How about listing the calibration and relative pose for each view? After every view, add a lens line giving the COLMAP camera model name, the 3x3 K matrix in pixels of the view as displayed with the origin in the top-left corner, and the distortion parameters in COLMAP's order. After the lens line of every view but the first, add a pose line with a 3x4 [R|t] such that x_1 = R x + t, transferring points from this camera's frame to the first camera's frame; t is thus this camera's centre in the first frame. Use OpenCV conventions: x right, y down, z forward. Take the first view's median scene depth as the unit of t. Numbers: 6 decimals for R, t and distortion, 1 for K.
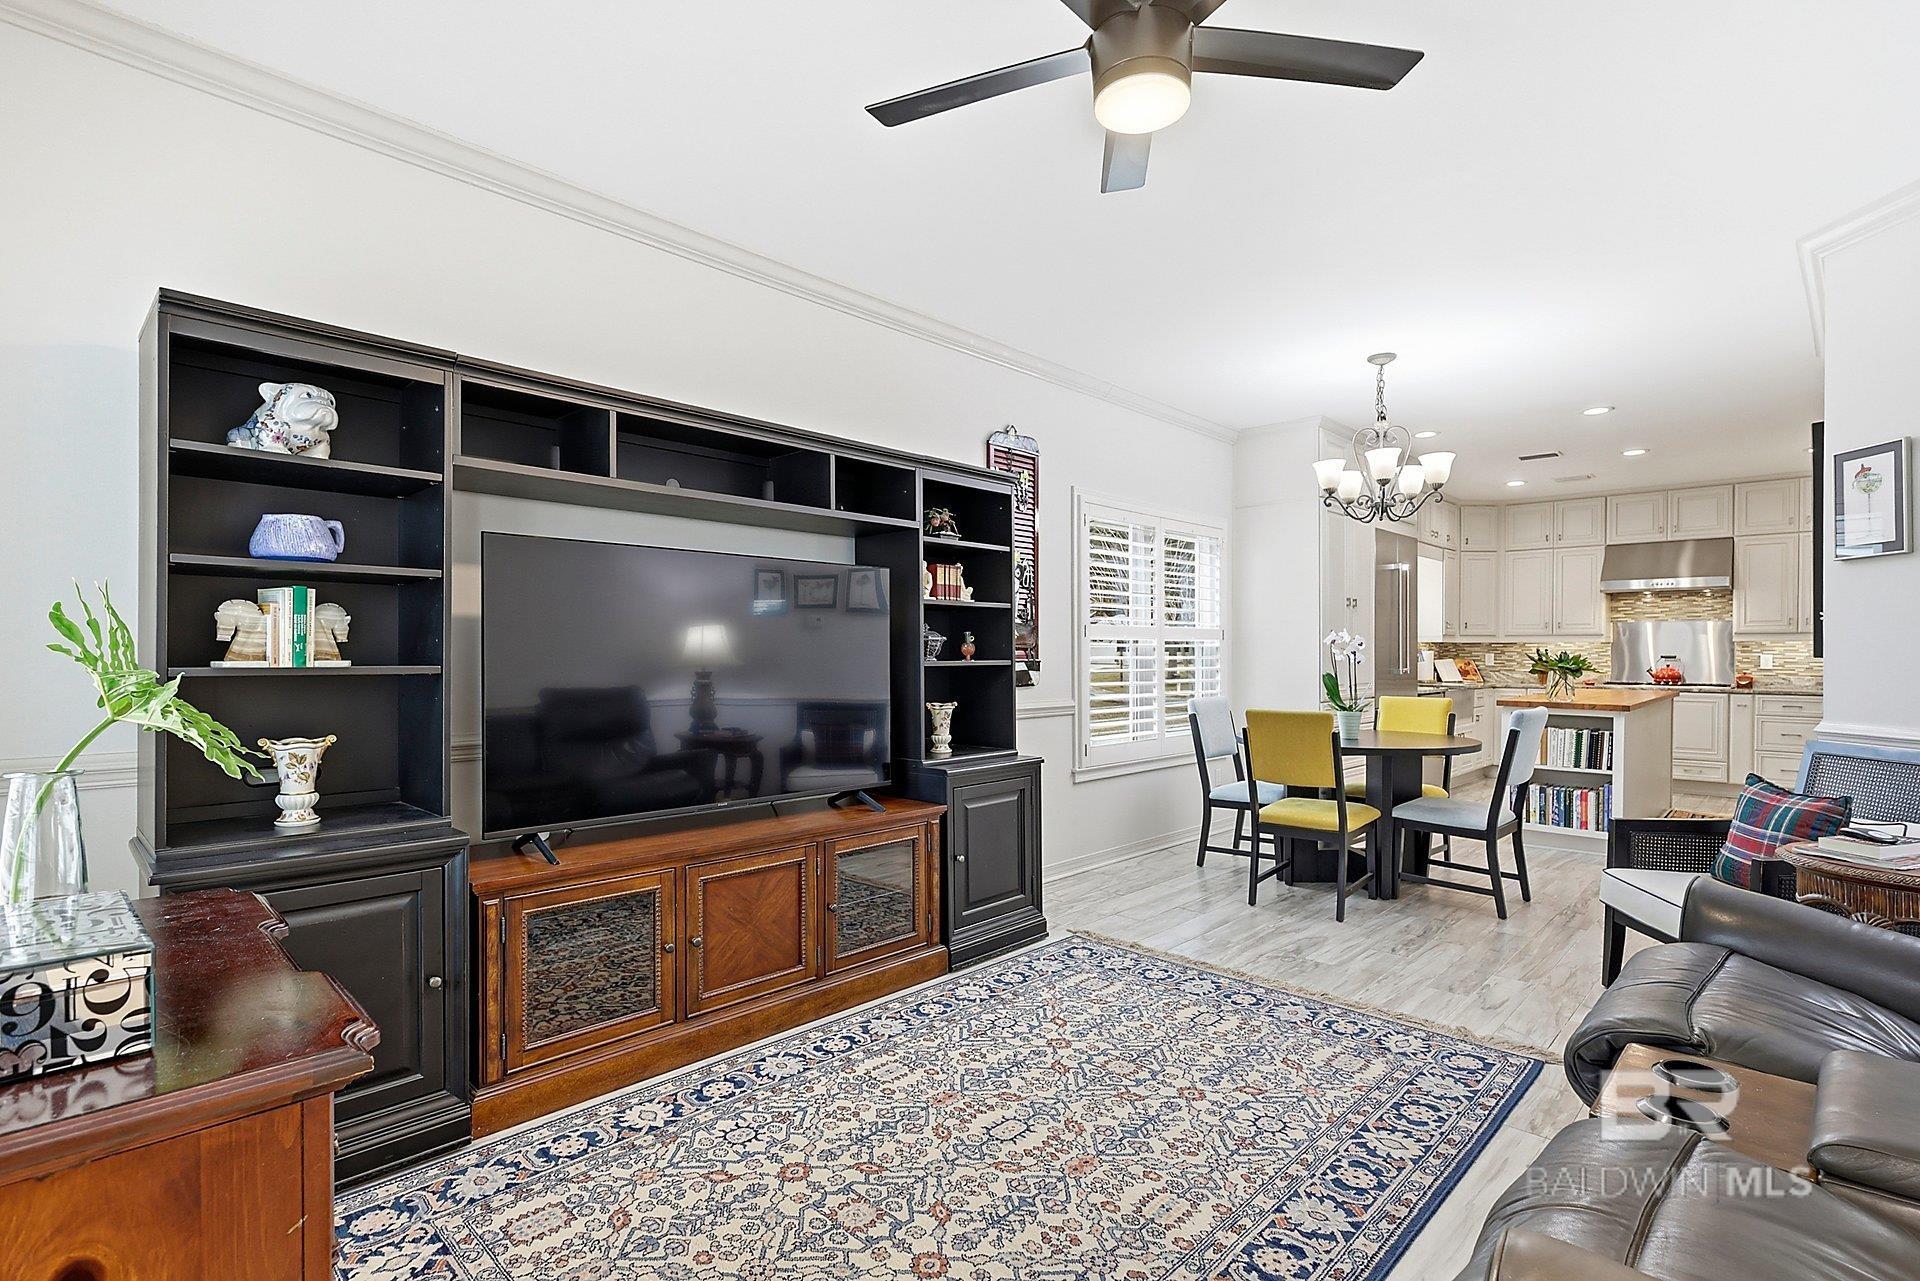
lens RADIAL K [[915.6, 0, 964.0], [0, 915.6, 659.5], [0, 0, 1]] dist [-0.001831, -0.000168]
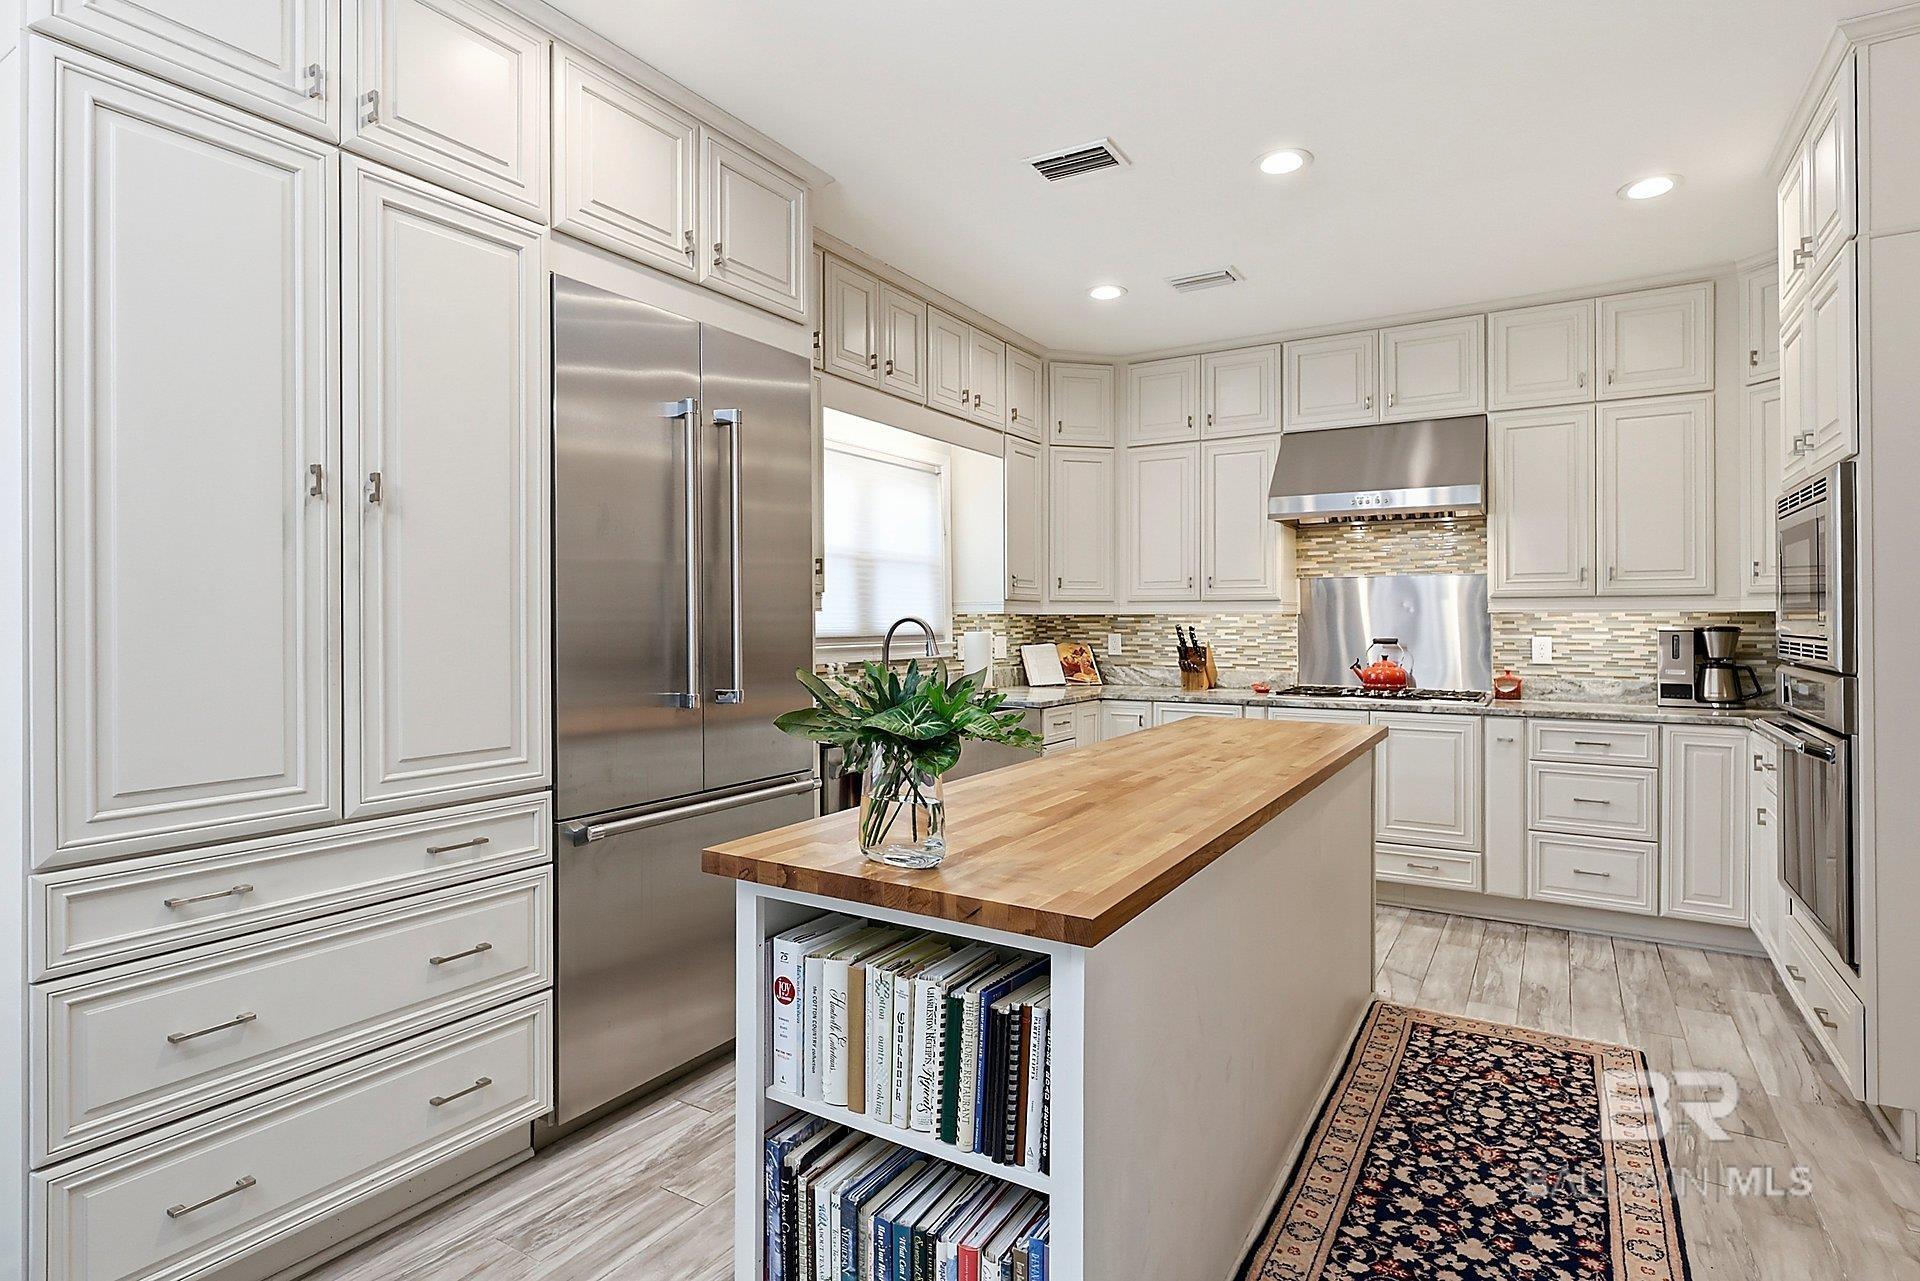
lens RADIAL K [[964.9, 0, 992.7], [0, 964.9, 622.7], [0, 0, 1]] dist [0.000044, 0.000013]
pose [[0.973954, -0.004029, 0.226709, 0.456590], [0.005701, 0.999961, -0.006721, -0.012297], [-0.226673, 0.007839, 0.973939, 0.547134]]
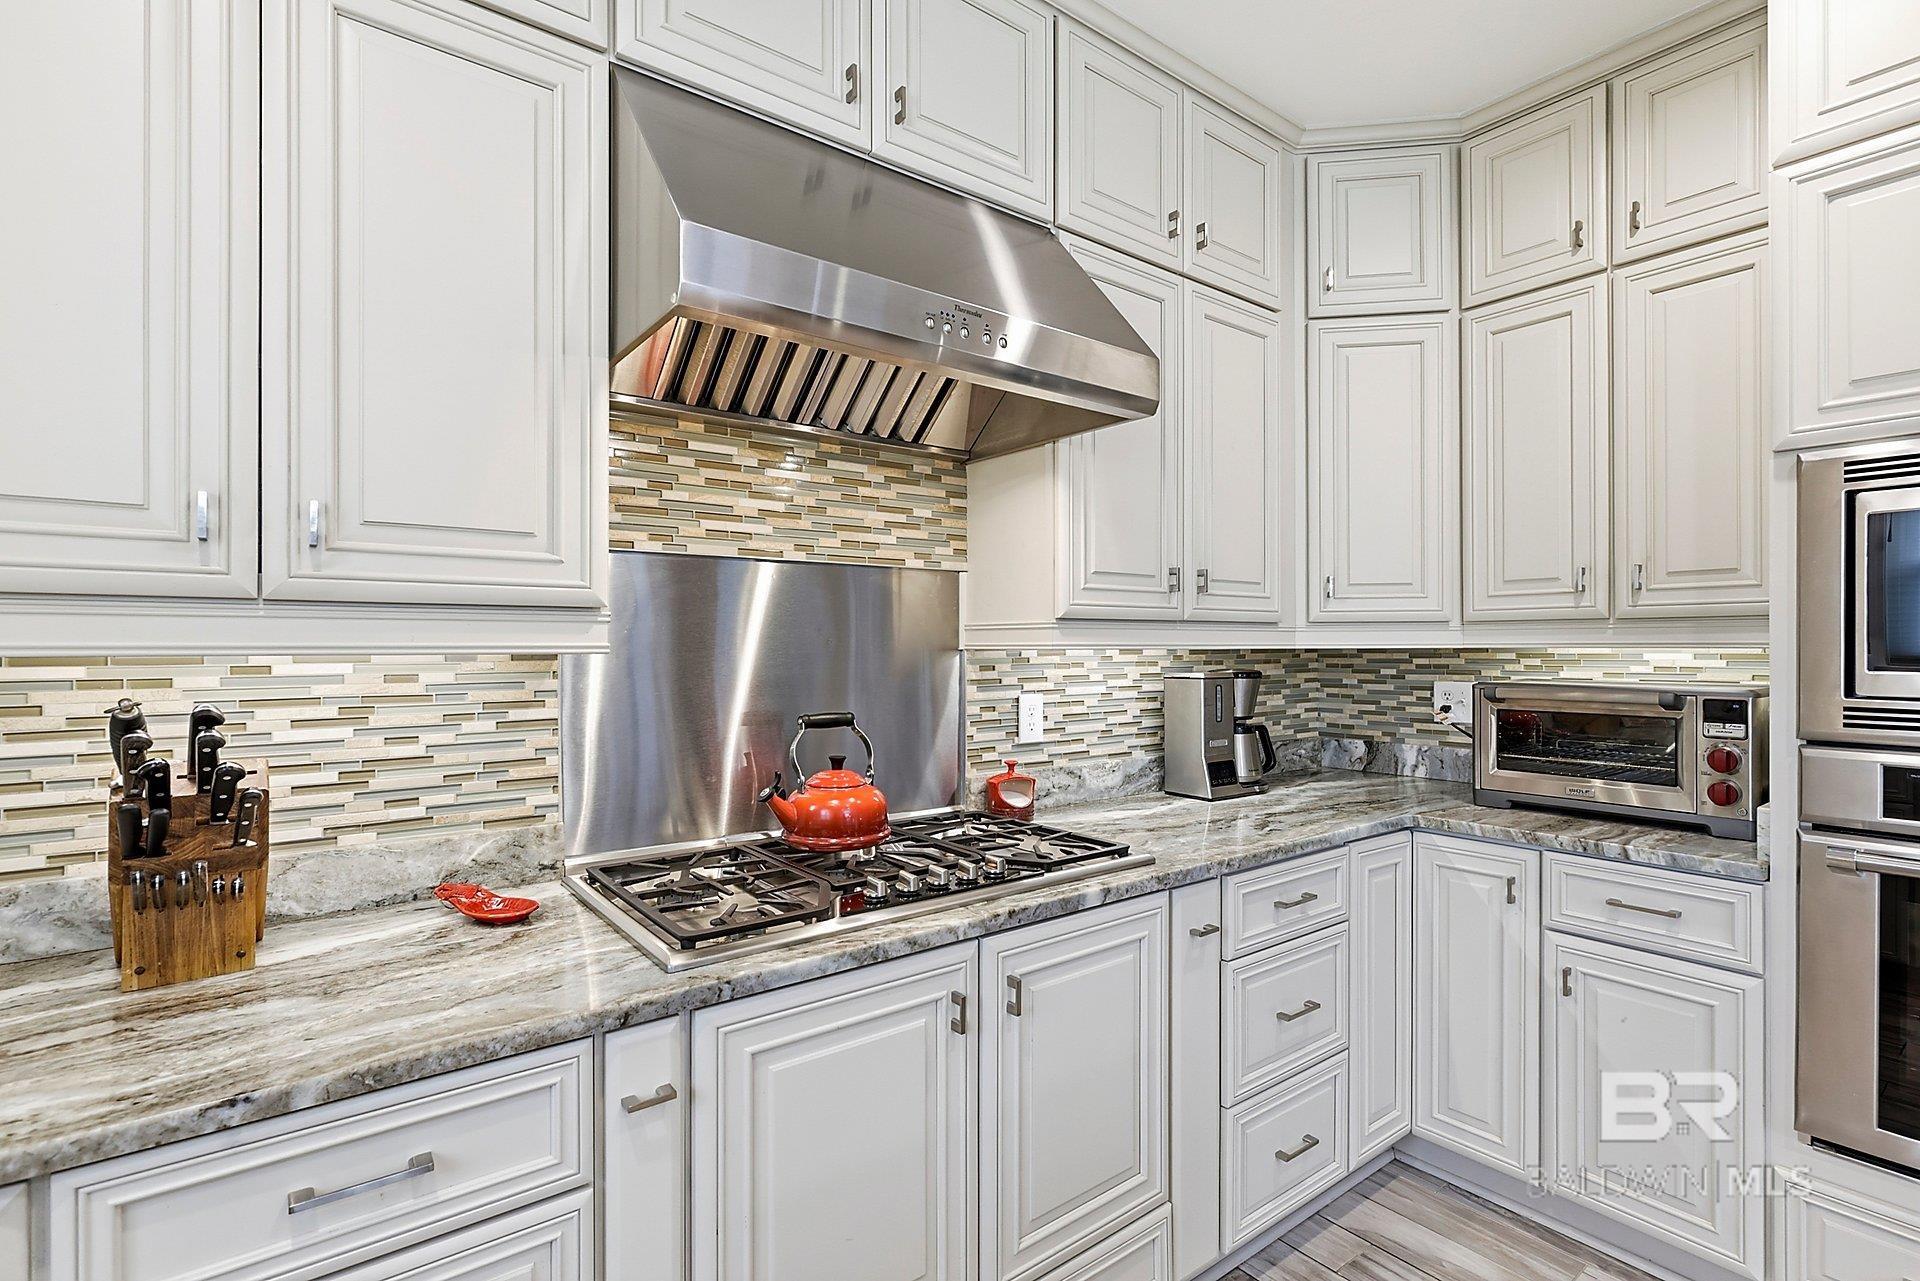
lens RADIAL K [[897.8, 0, 966.5], [0, 897.8, 647.5], [0, 0, 1]] dist [-0.001456, 0.000117]
pose [[0.153387, -0.005712, 0.988150, 0.620057], [0.010820, 0.999933, 0.004100, -0.022469], [-0.988107, 0.010063, 0.153438, 1.024442]]
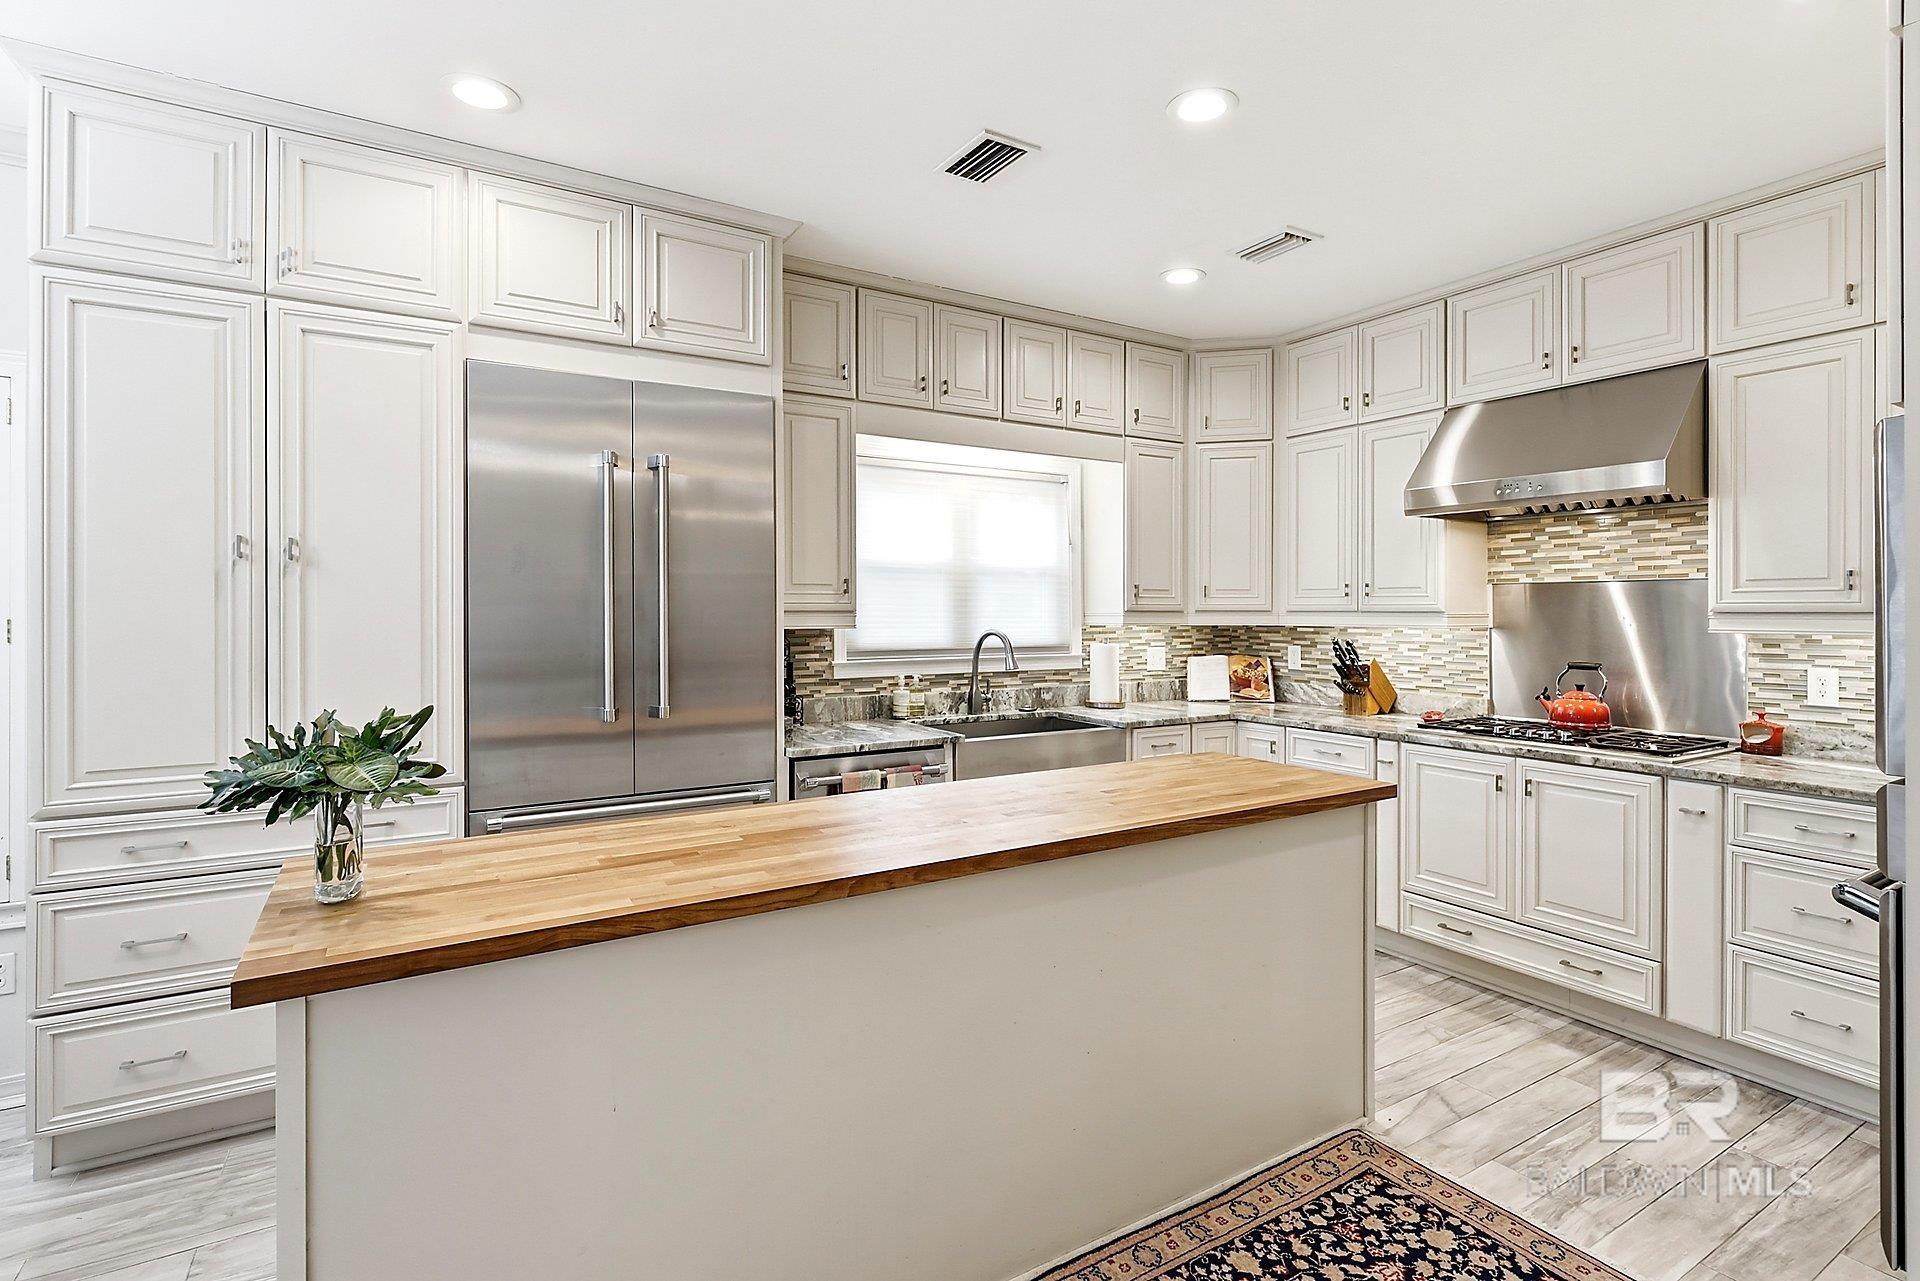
lens RADIAL K [[933.1, 0, 1008.9], [0, 933.1, 615.2], [0, 0, 1]] dist [-0.000541, 0.000543]
pose [[0.971201, -0.000687, -0.238259, 0.676652], [-0.000446, 0.999989, -0.004699, -0.026107], [0.238260, 0.004670, 0.971190, 0.576593]]
